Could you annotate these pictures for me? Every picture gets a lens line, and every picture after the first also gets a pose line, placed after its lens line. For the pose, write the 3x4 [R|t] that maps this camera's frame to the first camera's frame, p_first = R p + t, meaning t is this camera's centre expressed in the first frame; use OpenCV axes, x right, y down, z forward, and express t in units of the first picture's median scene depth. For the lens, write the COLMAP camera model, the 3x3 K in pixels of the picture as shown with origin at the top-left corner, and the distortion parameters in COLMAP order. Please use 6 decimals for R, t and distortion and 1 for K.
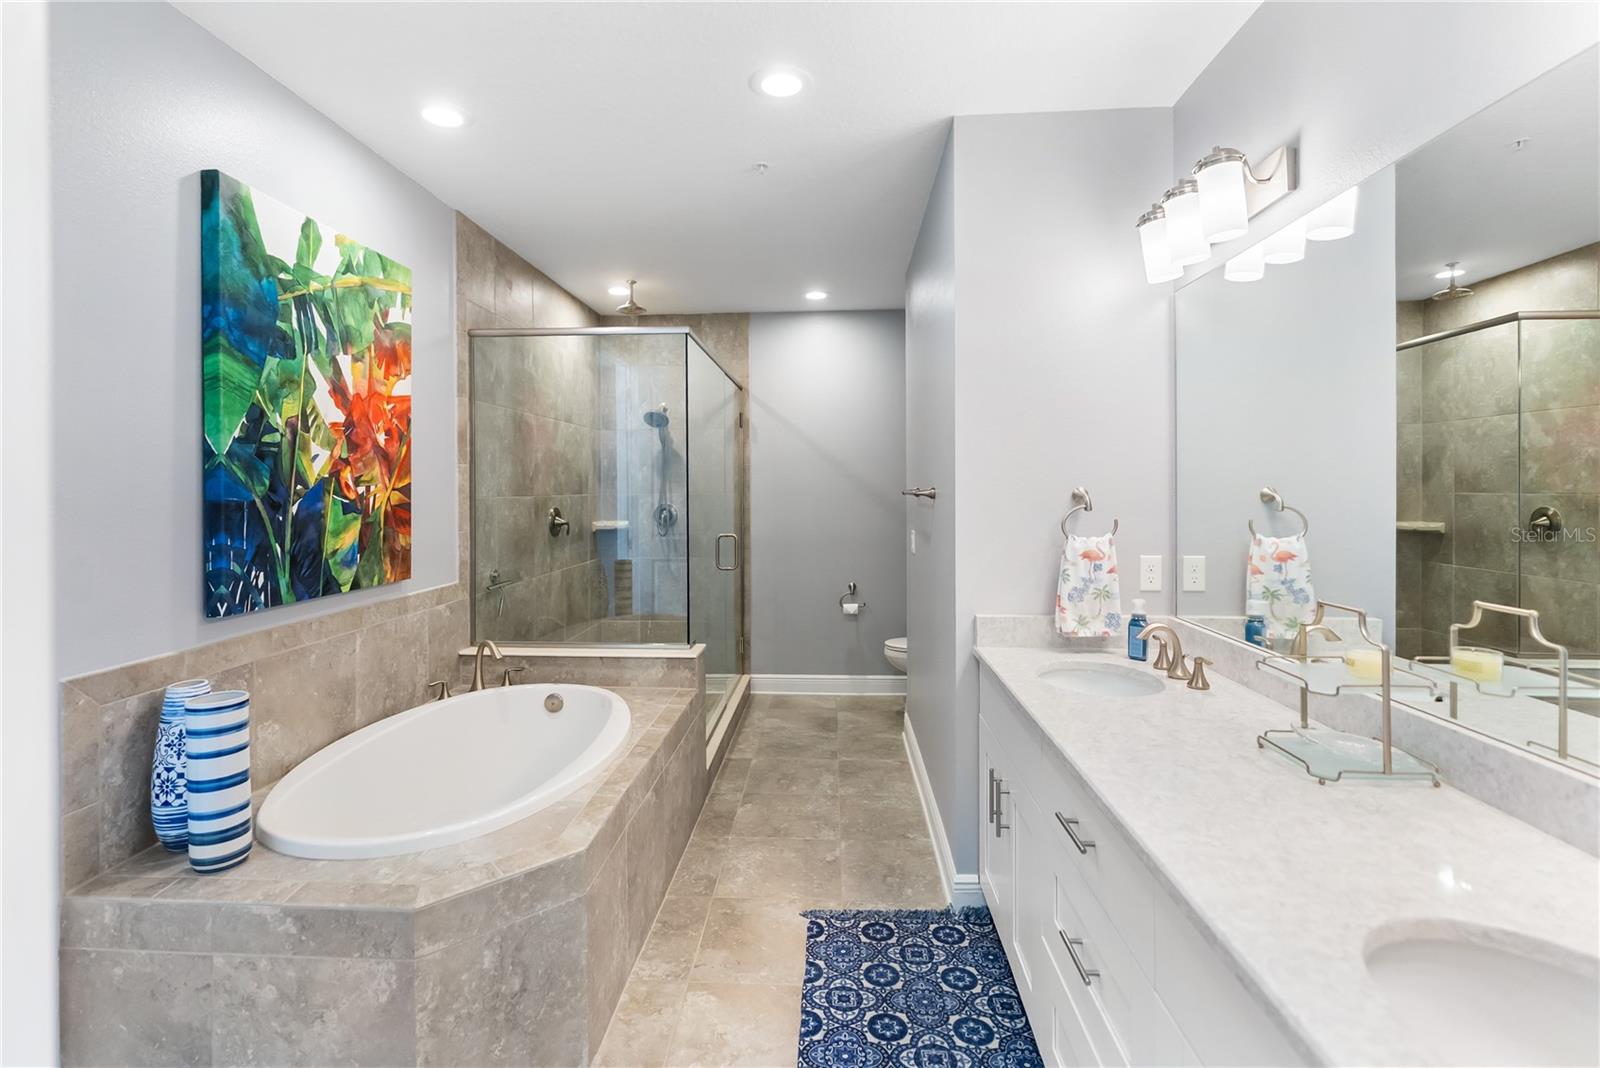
lens RADIAL K [[735.3, 0, 801.4], [0, 735.3, 499.9], [0, 0, 1]] dist [-0.002397, 0.000872]
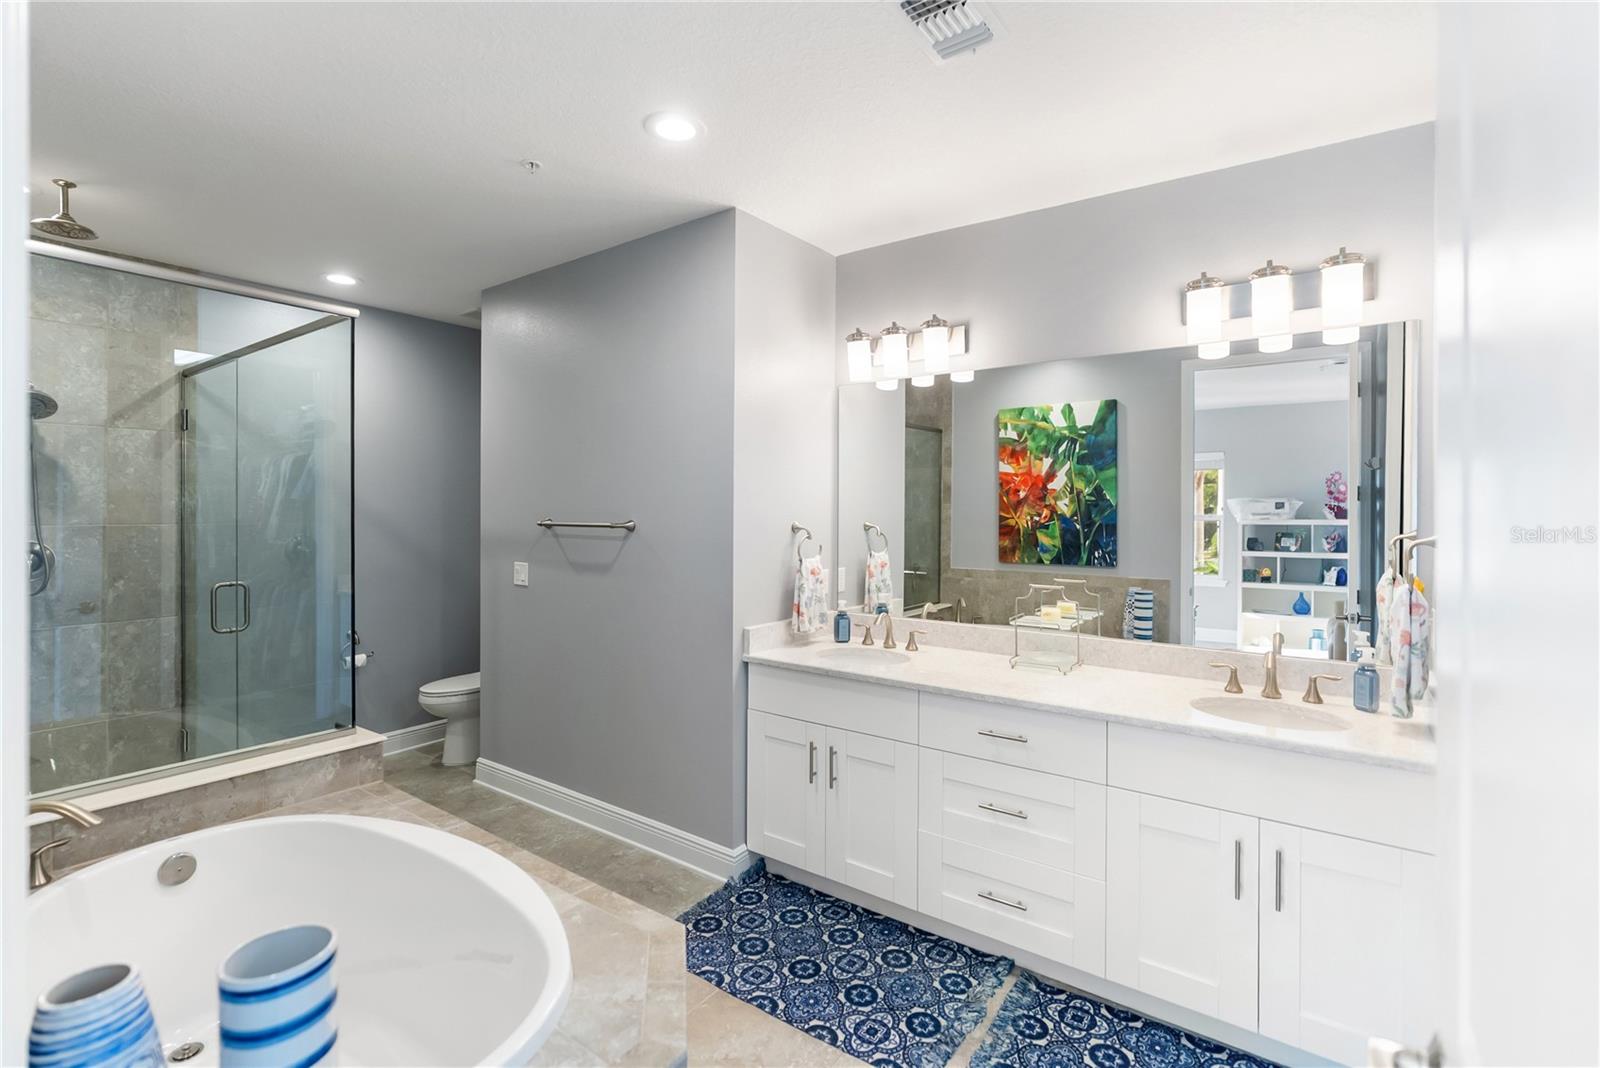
lens RADIAL K [[715.9, 0, 800.7], [0, 715.9, 517.3], [0, 0, 1]] dist [-0.009529, -0.000108]
pose [[0.543927, -0.002424, 0.839129, -0.731153], [0.005256, 0.999986, -0.000519, -0.025083], [-0.839116, 0.004693, 0.543932, 0.299610]]
